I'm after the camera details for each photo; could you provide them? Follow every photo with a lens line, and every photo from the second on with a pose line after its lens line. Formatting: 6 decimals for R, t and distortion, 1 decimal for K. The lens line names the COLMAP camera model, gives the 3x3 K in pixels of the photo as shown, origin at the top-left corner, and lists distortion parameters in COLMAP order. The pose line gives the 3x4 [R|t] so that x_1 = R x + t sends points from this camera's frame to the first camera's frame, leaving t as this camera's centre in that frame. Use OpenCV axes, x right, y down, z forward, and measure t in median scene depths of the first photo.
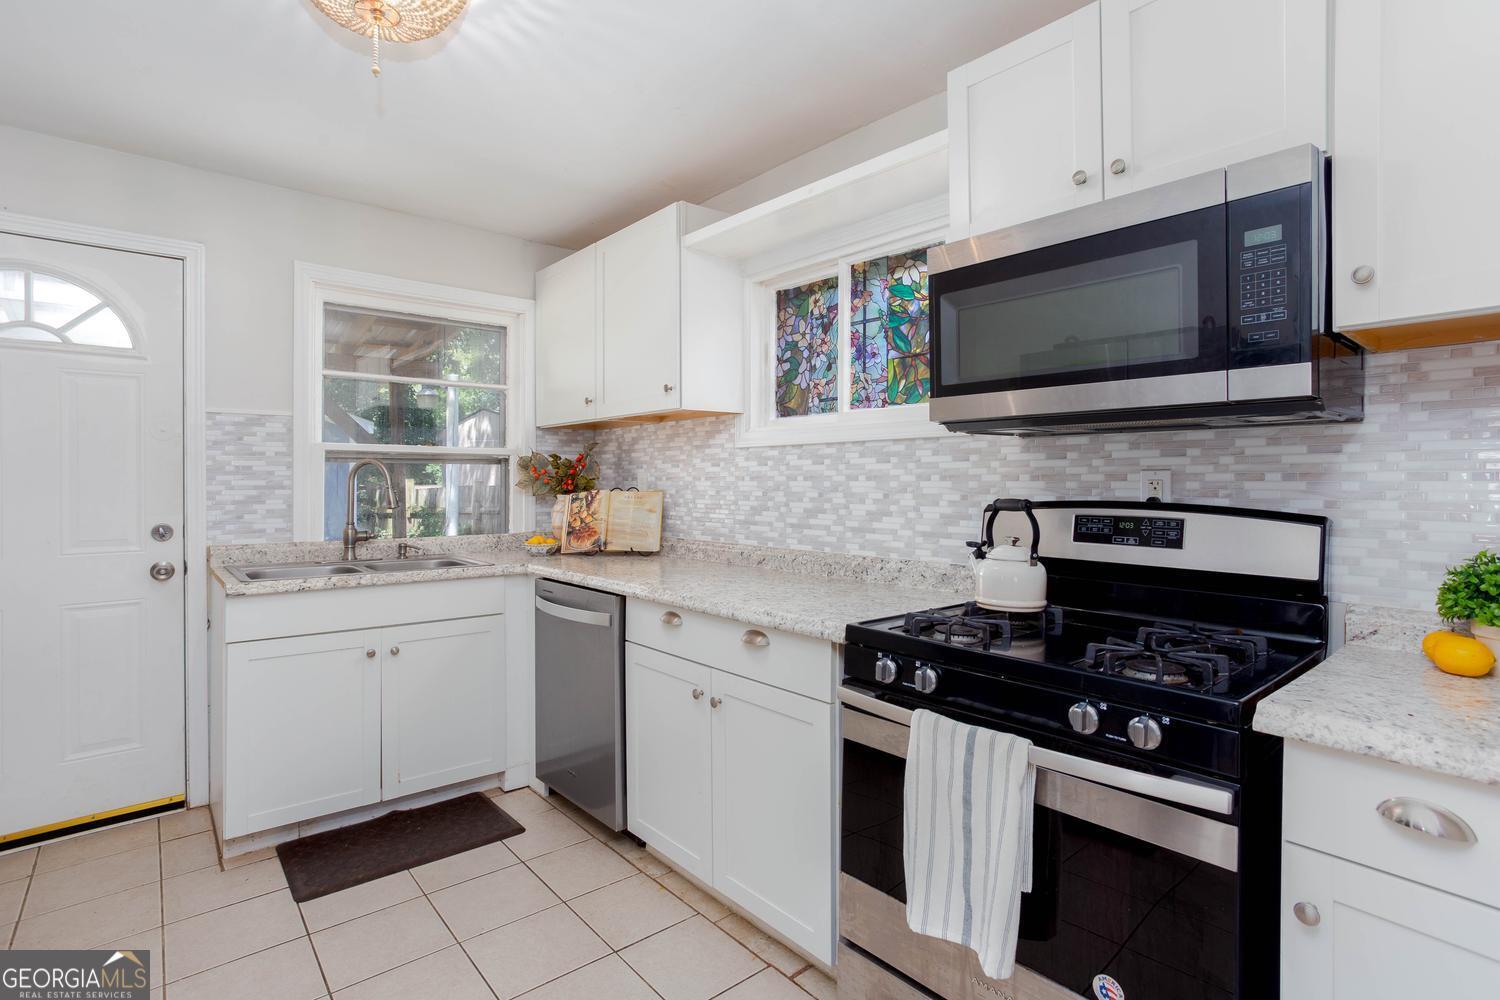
lens RADIAL K [[755.0, 0, 749.3], [0, 755.0, 478.1], [0, 0, 1]] dist [0.000658, 0.000240]
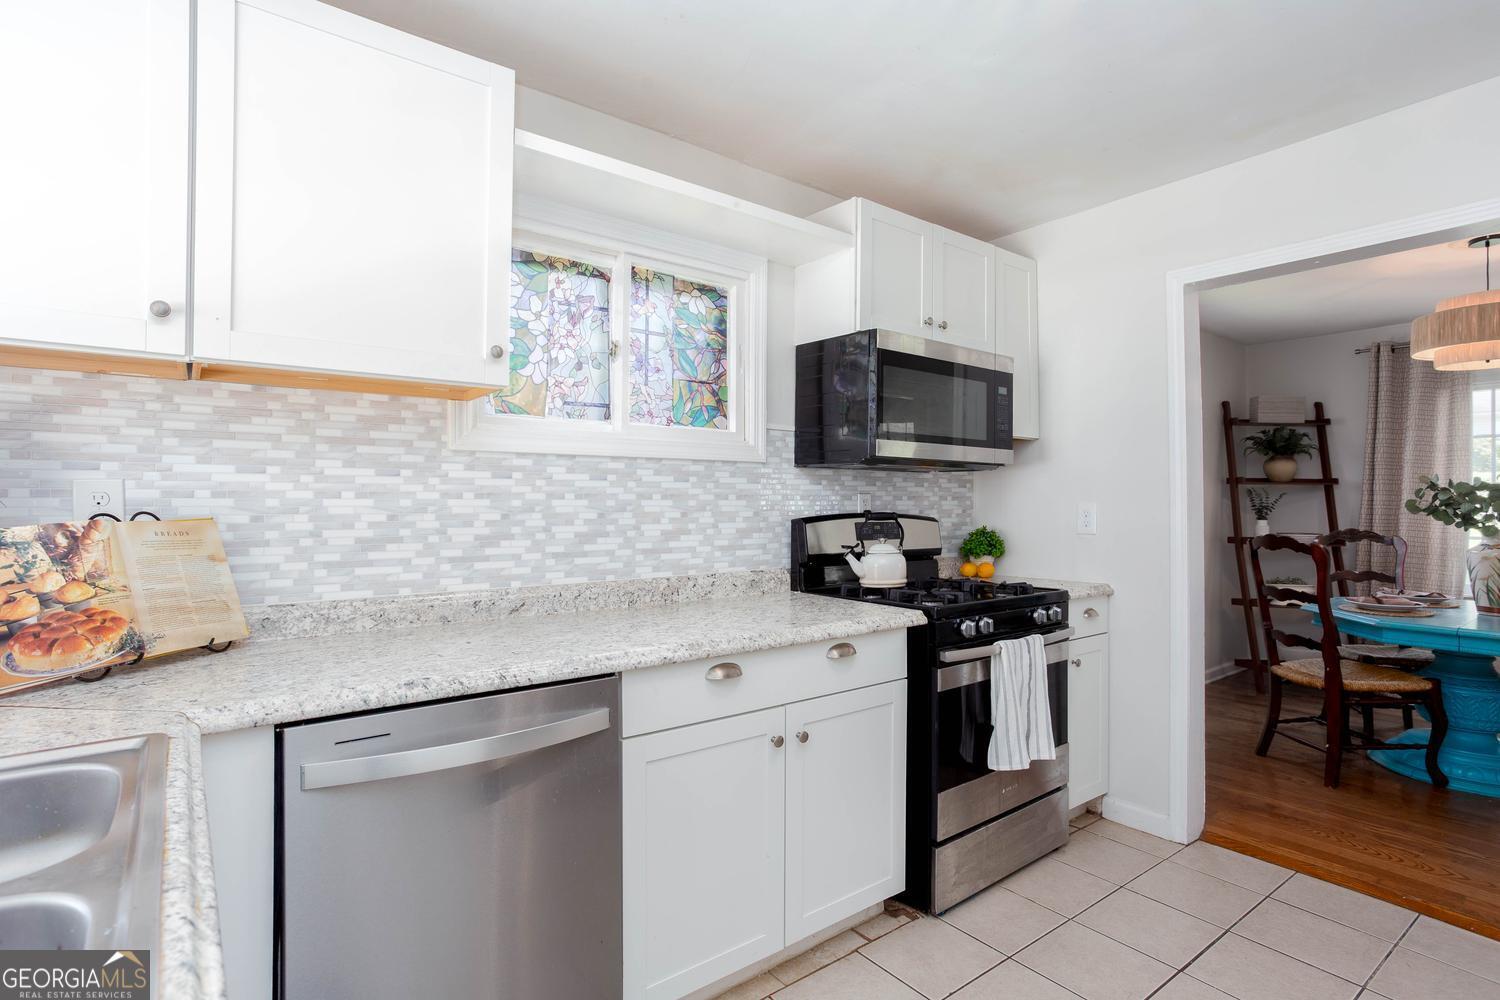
lens RADIAL K [[670.2, 0, 750.0], [0, 670.2, 500.0], [0, 0, 1]] dist [-0.021491, -0.000086]
pose [[0.110122, 0.000098, 0.993918, -0.655799], [-0.007171, 0.999974, 0.000696, 0.002676], [-0.993892, -0.007204, 0.110120, 0.759361]]
